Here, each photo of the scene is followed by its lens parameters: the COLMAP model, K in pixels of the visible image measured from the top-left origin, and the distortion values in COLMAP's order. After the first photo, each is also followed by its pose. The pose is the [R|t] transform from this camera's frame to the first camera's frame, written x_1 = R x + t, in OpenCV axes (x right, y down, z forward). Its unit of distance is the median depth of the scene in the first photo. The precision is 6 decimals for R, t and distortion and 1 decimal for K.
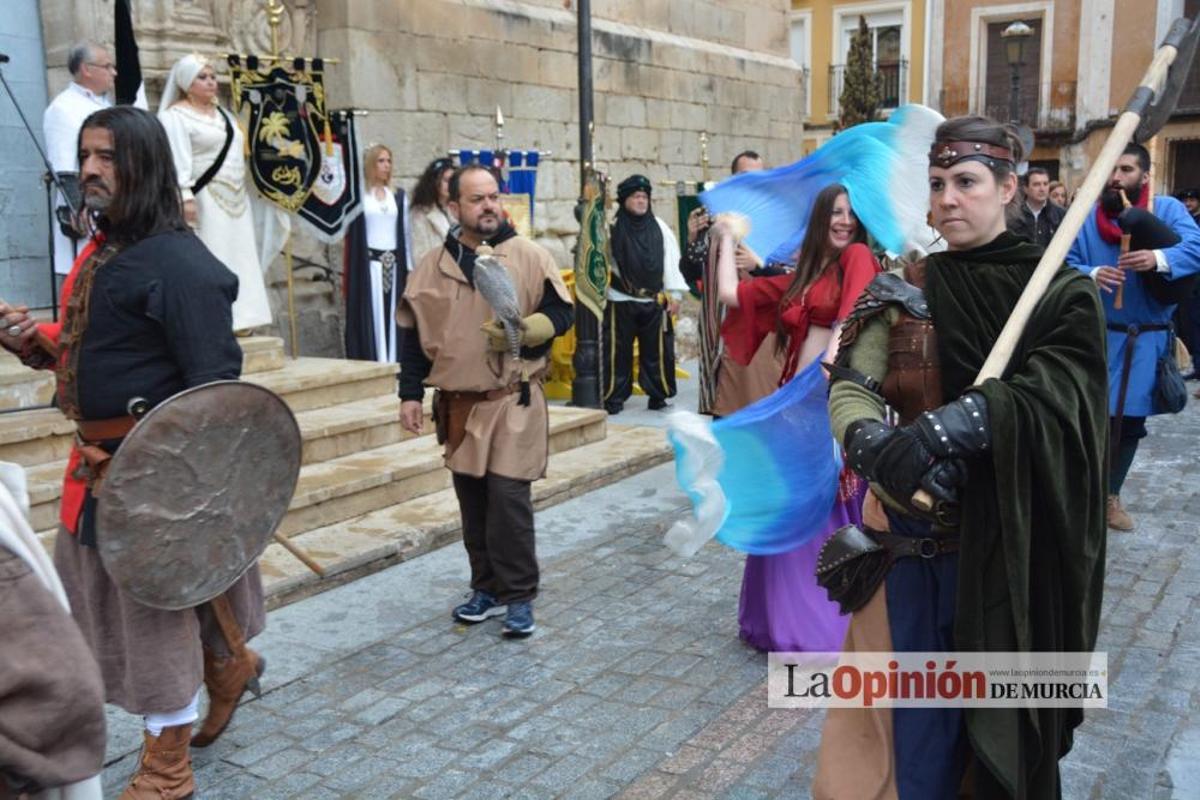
lens RADIAL K [[1289.1, 0, 589.9], [0, 1289.1, 401.8], [0, 0, 1]] dist [-0.031701, 0.202740]
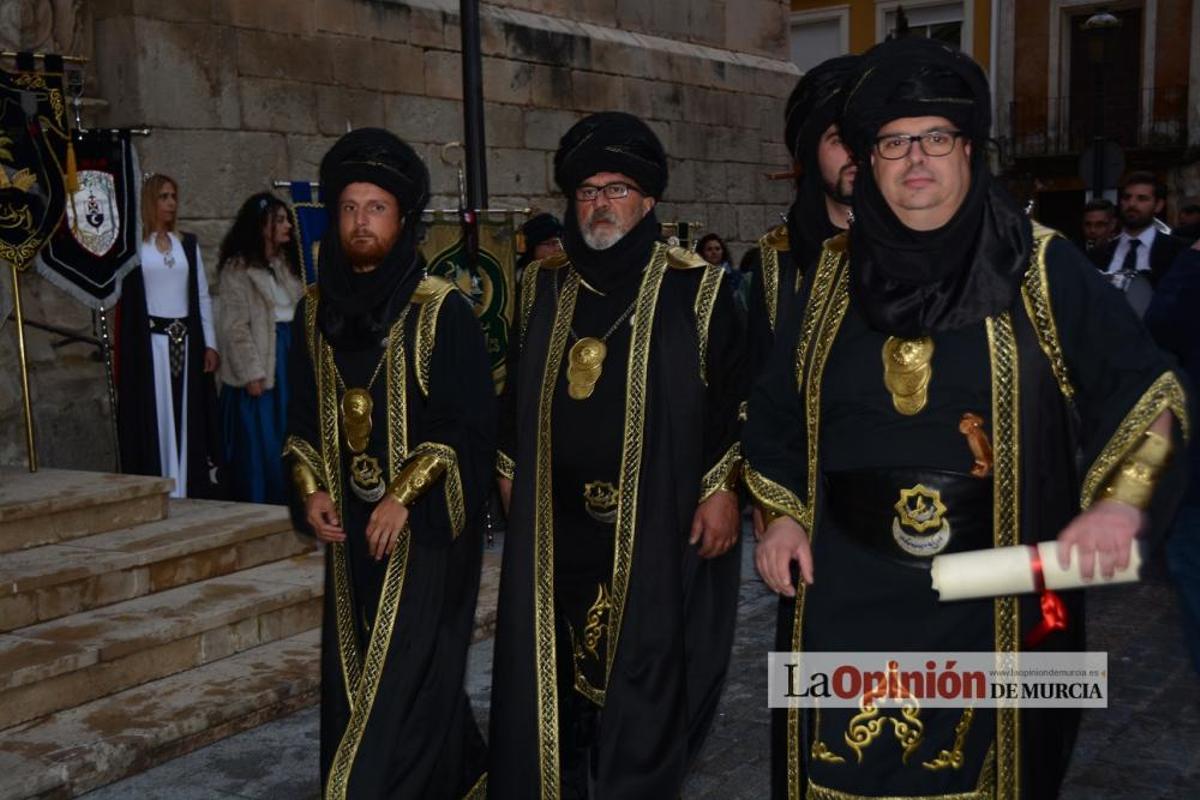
lens RADIAL K [[1559.8, 0, 588.0], [0, 1559.8, 403.6], [0, 0, 1]] dist [0.039644, 0.476978]
pose [[0.999863, -0.007108, -0.014943, 0.076738], [0.006313, 0.998598, -0.052561, -0.019172], [0.015296, 0.052459, 0.998506, 0.106542]]
